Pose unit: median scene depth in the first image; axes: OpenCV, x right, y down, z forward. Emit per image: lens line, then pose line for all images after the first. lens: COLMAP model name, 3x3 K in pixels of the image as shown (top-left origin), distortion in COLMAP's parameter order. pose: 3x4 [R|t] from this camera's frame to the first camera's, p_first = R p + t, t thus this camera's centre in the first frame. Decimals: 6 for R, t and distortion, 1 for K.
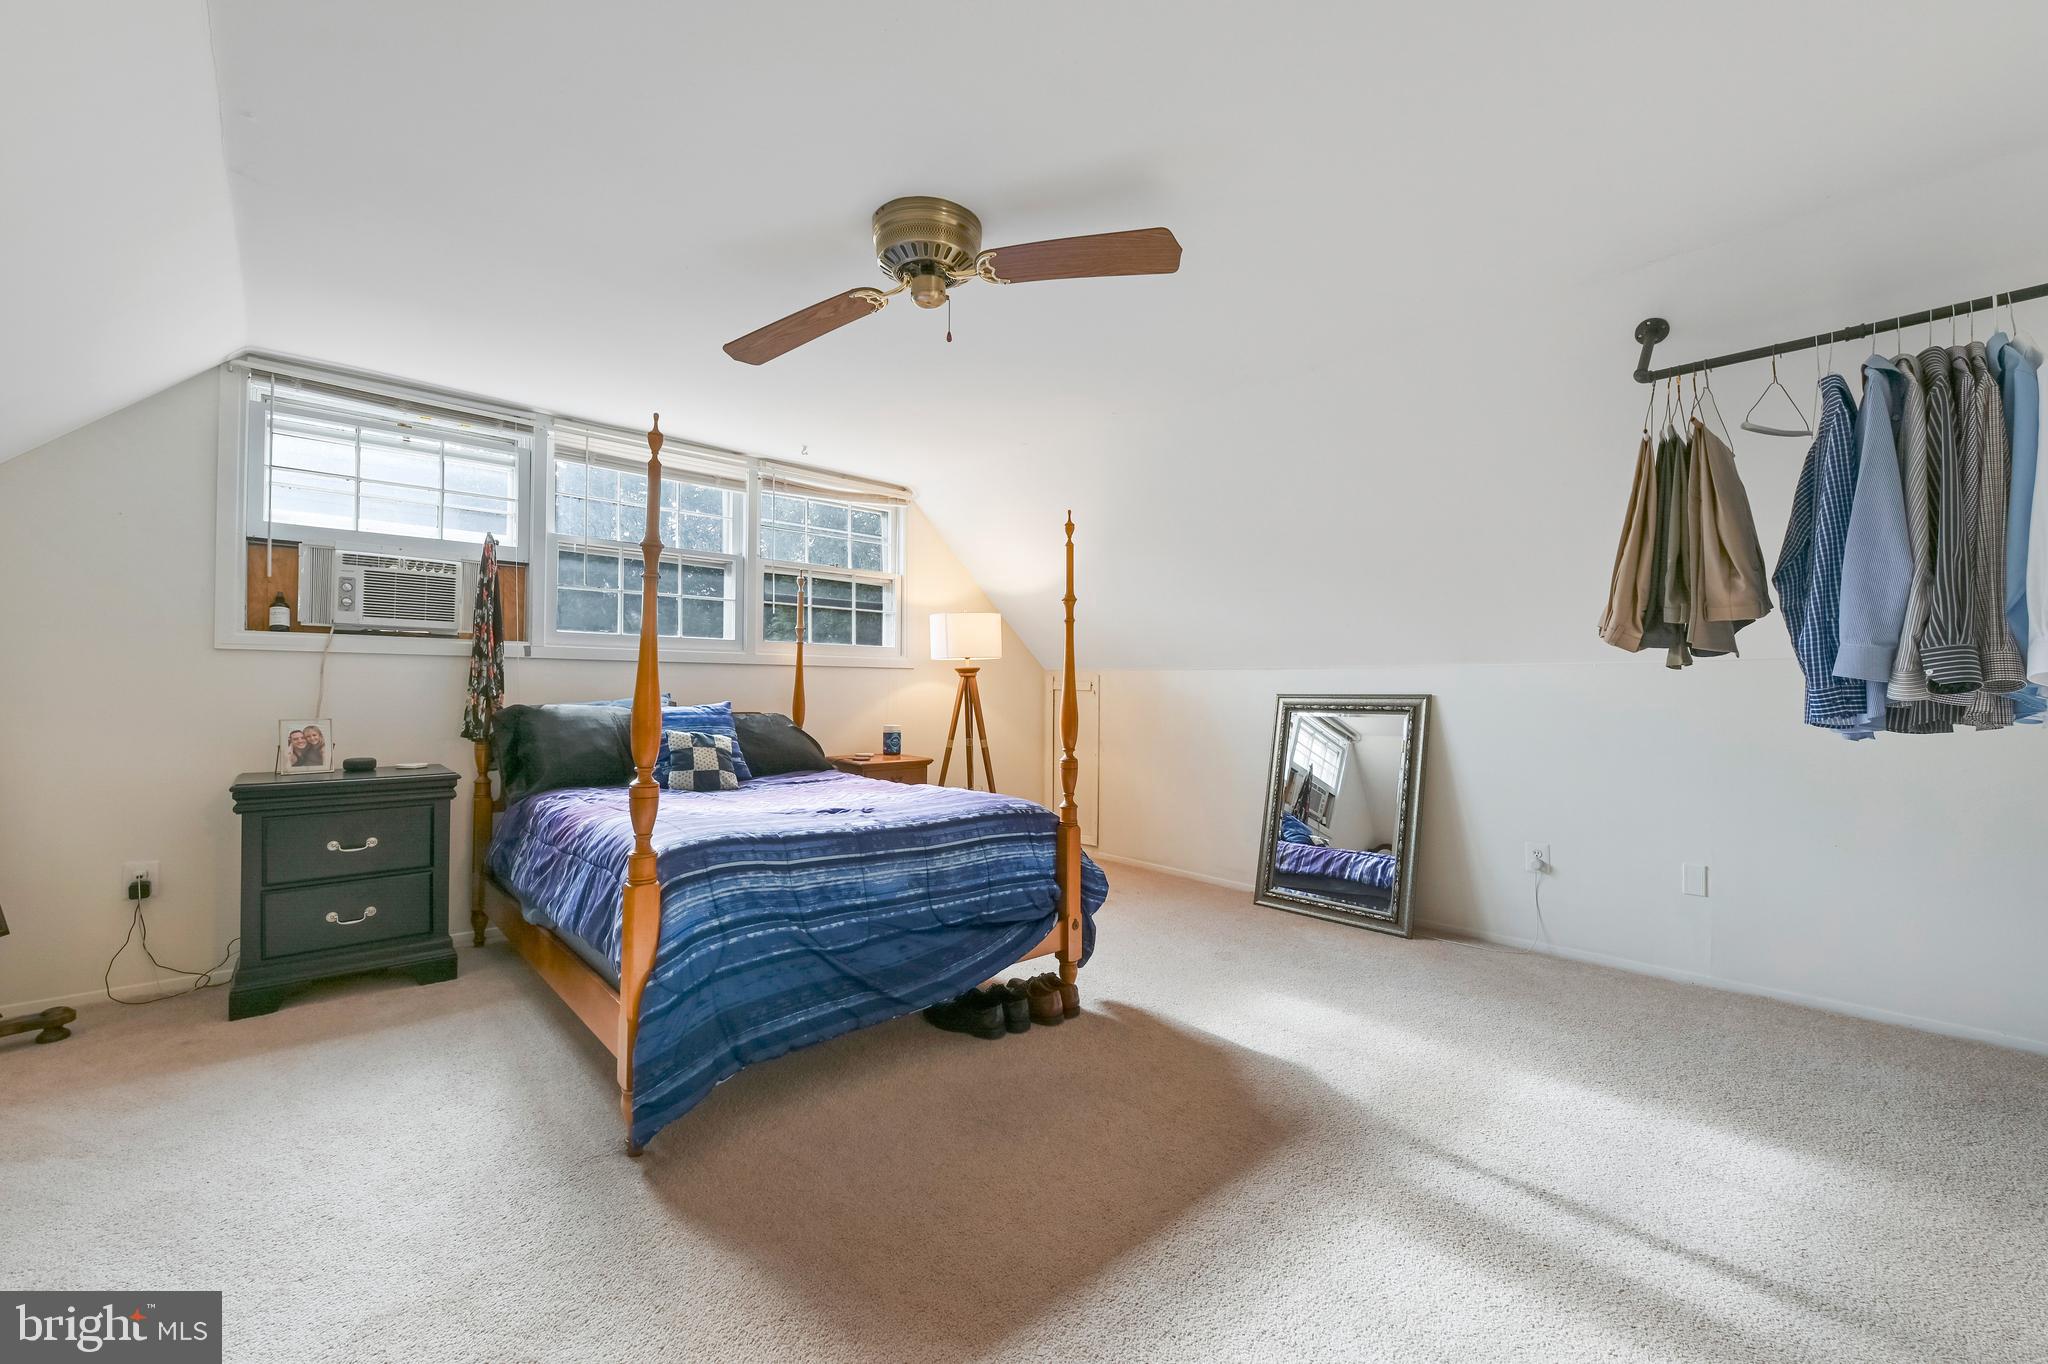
lens RADIAL K [[818.0, 0, 1024.2], [0, 818.0, 687.2], [0, 0, 1]] dist [-0.009859, -0.000285]
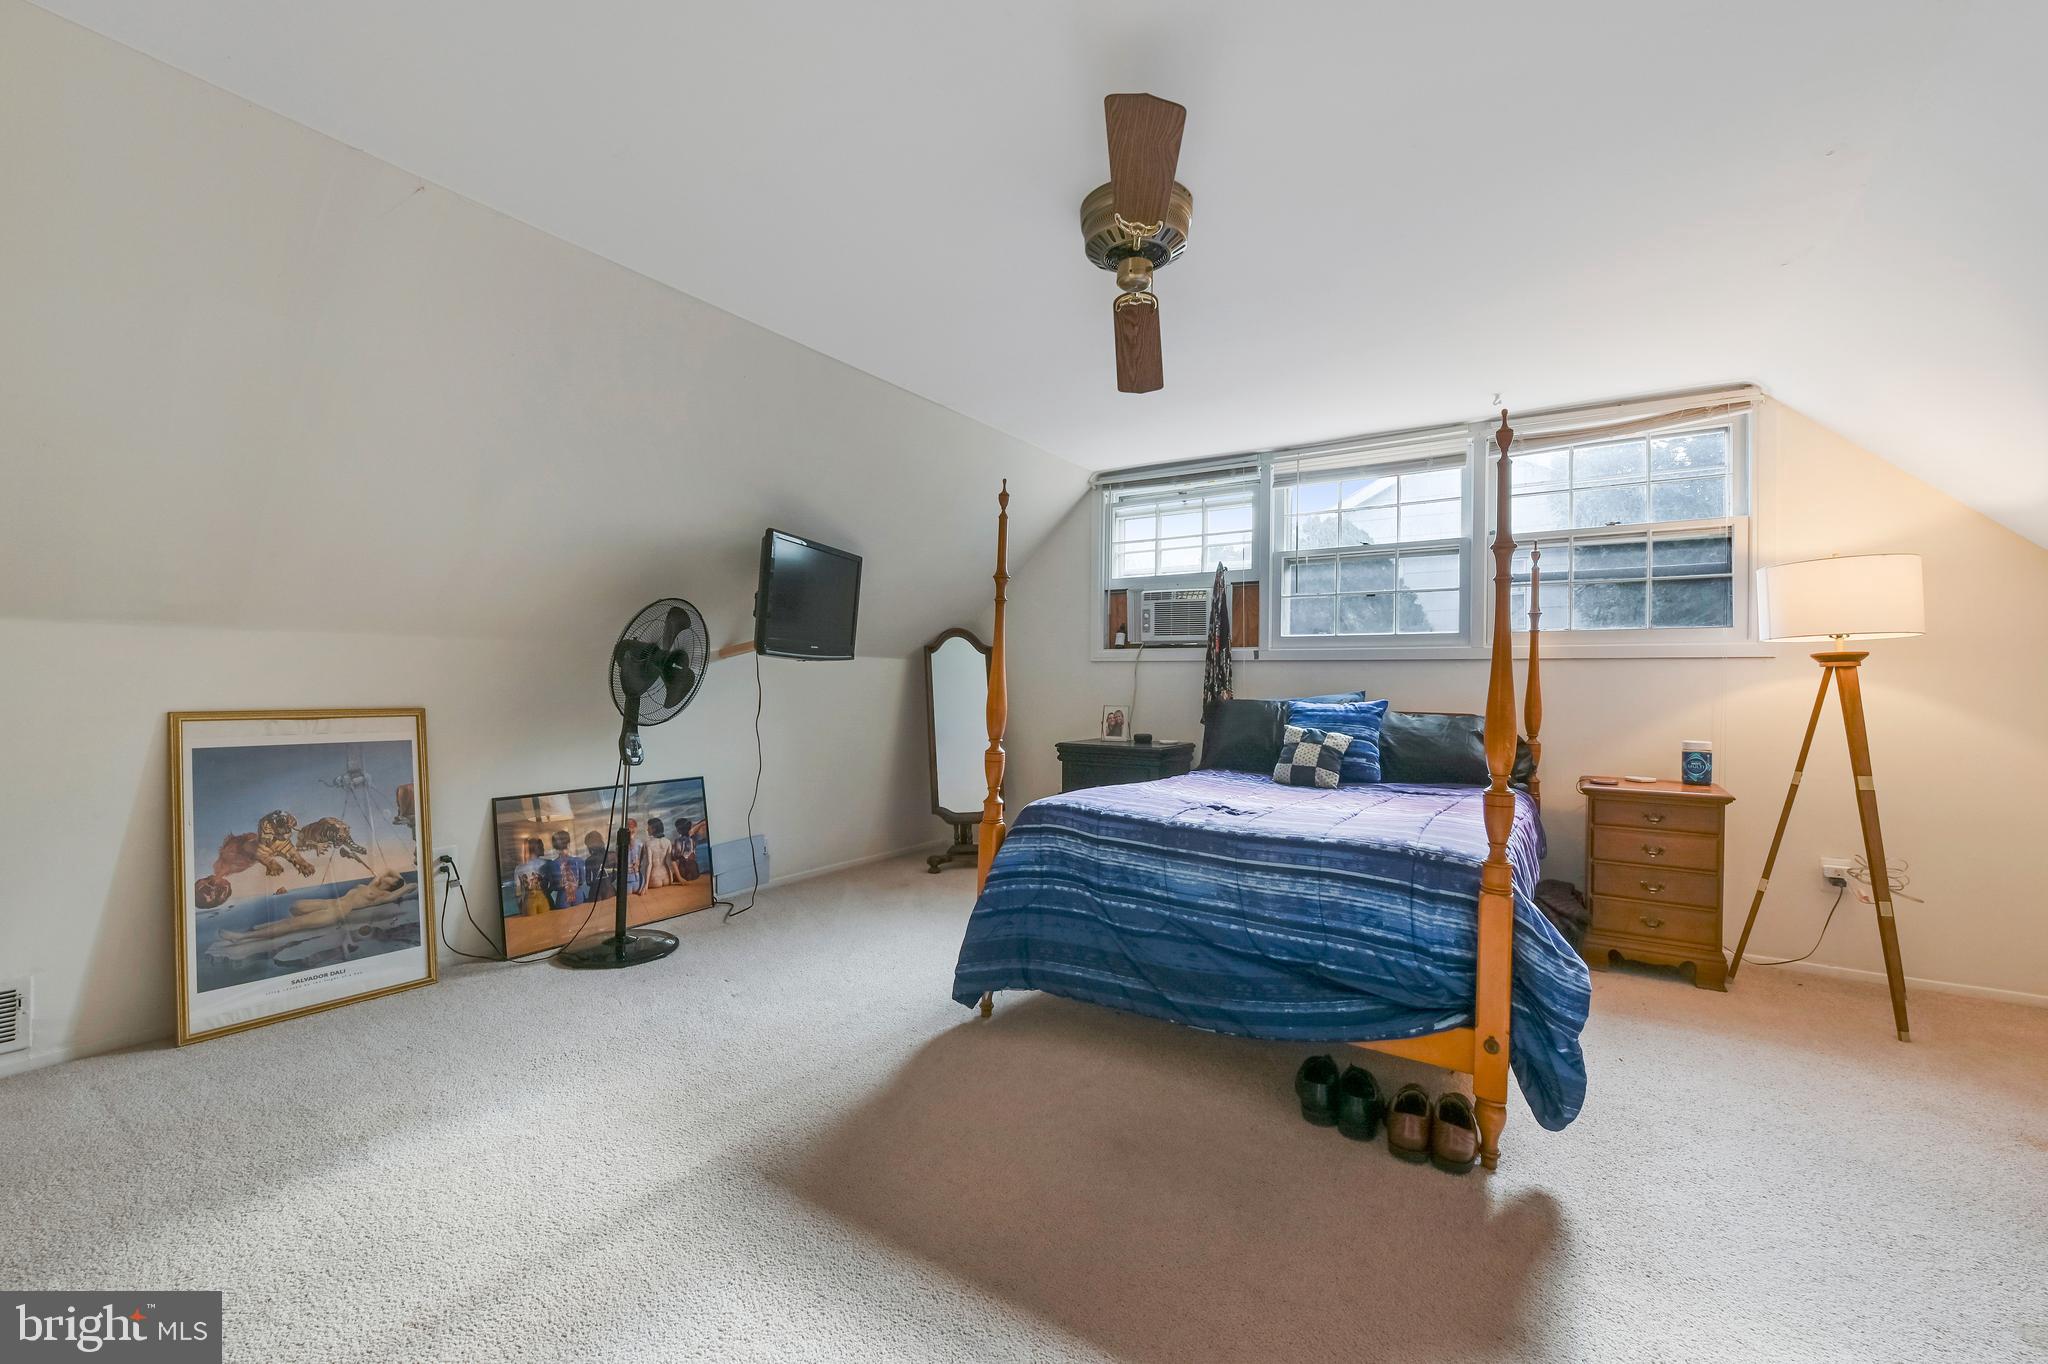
lens RADIAL K [[818.0, 0, 1015.4], [0, 818.0, 684.8], [0, 0, 1]] dist [-0.009859, -0.000285]
pose [[0.244219, -0.002935, -0.969716, 0.551639], [-0.005584, 0.999975, -0.004433, 0.008013], [0.969704, 0.006498, 0.244196, 0.436063]]
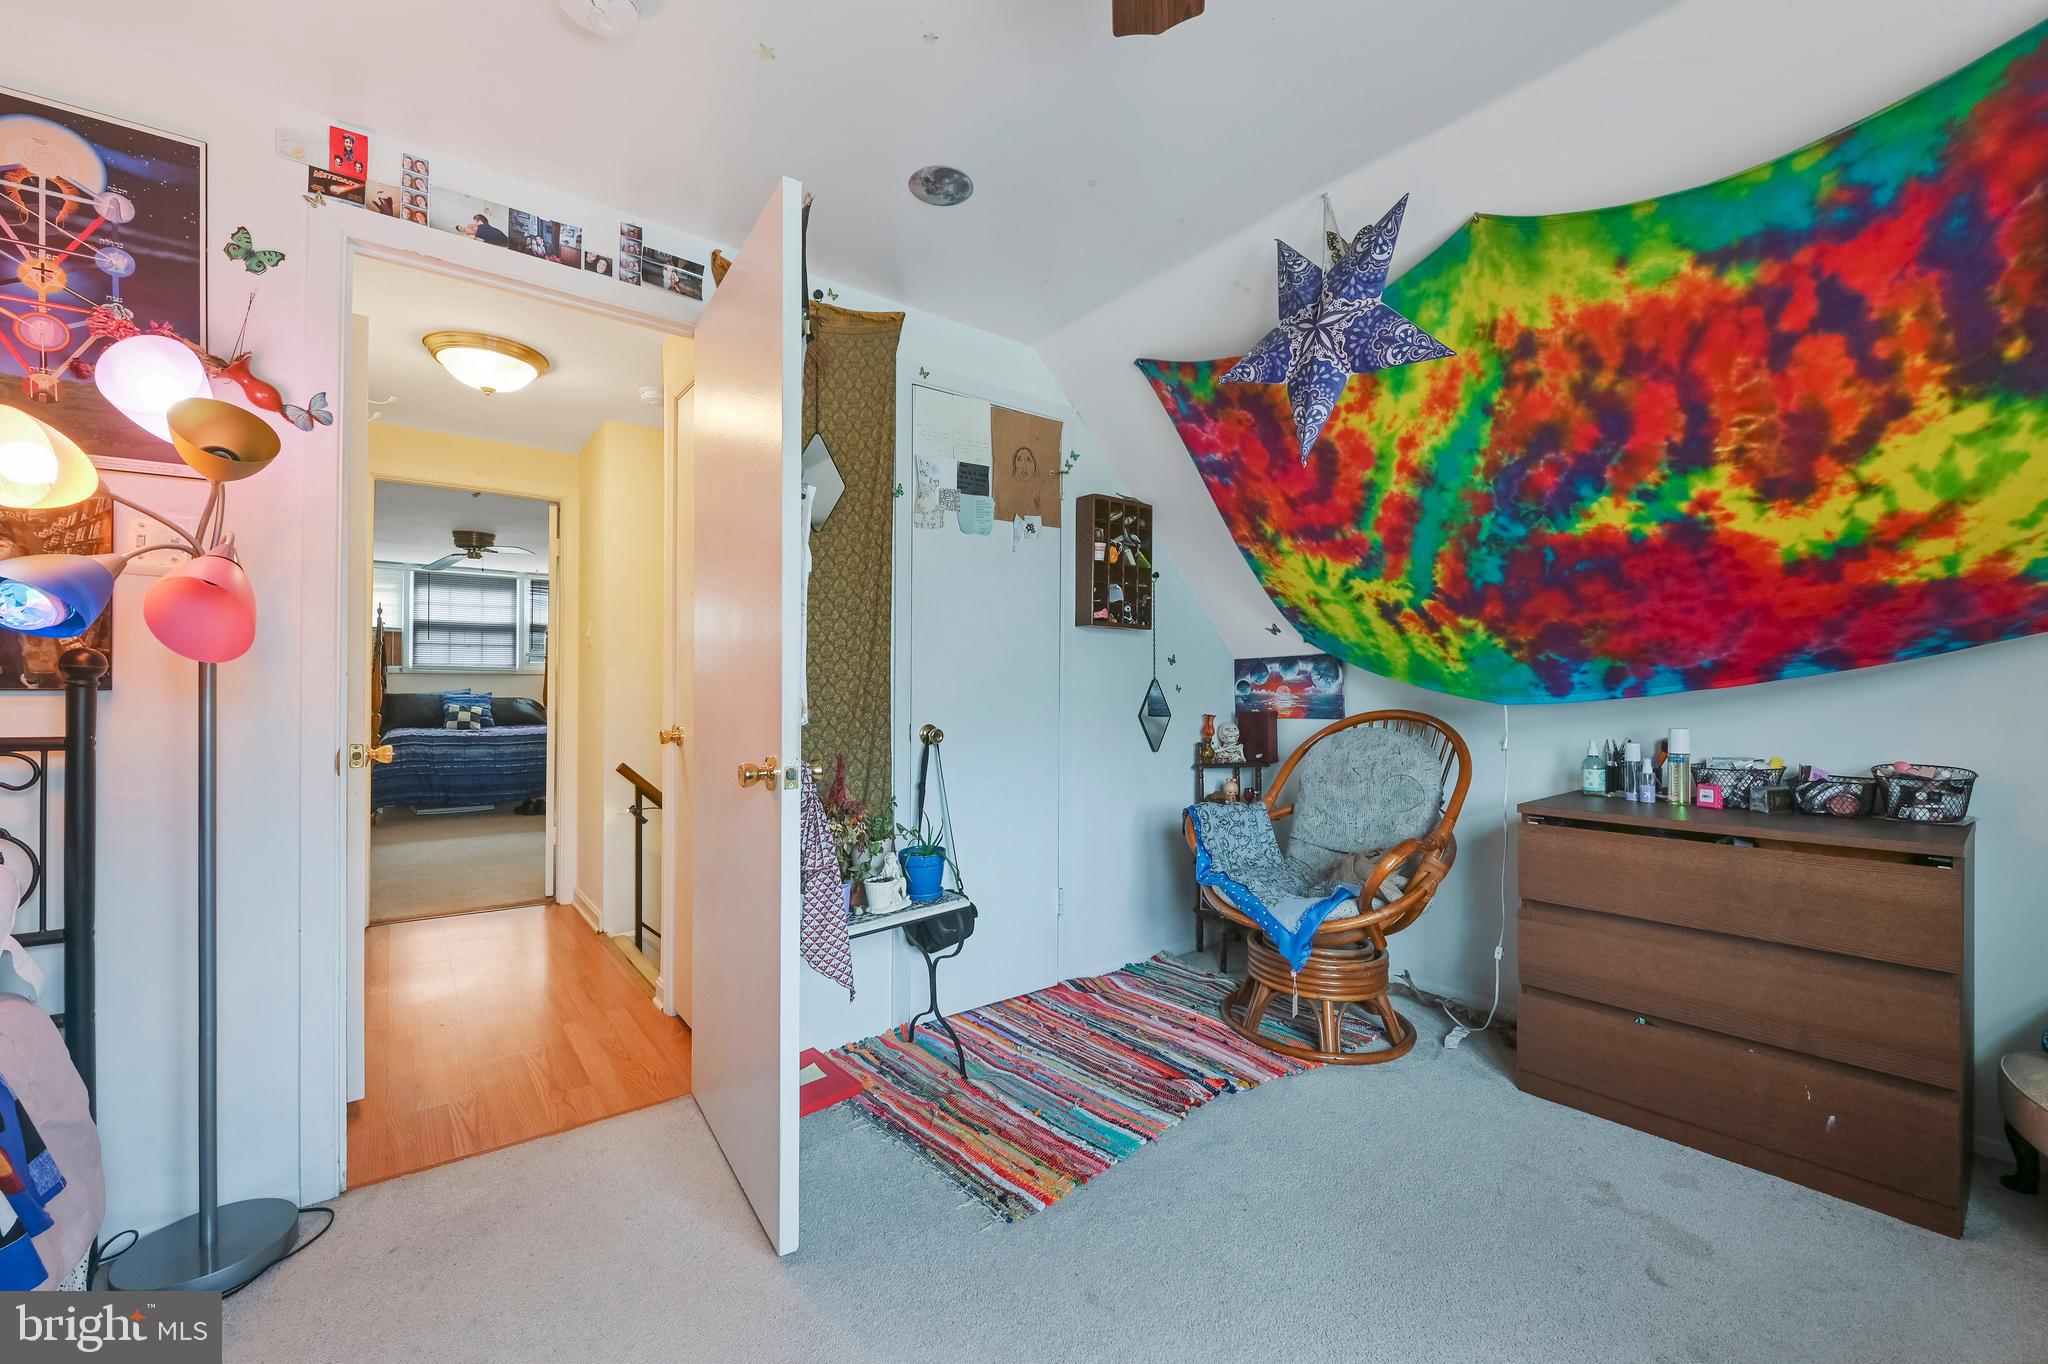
lens RADIAL K [[818.0, 0, 1022.5], [0, 818.0, 683.3], [0, 0, 1]] dist [-0.009859, -0.000285]
pose [[0.995559, -0.004146, -0.094045, 1.530062], [0.004194, 0.999991, 0.000313, -0.000359], [0.094043, -0.000706, 0.995568, -1.253800]]
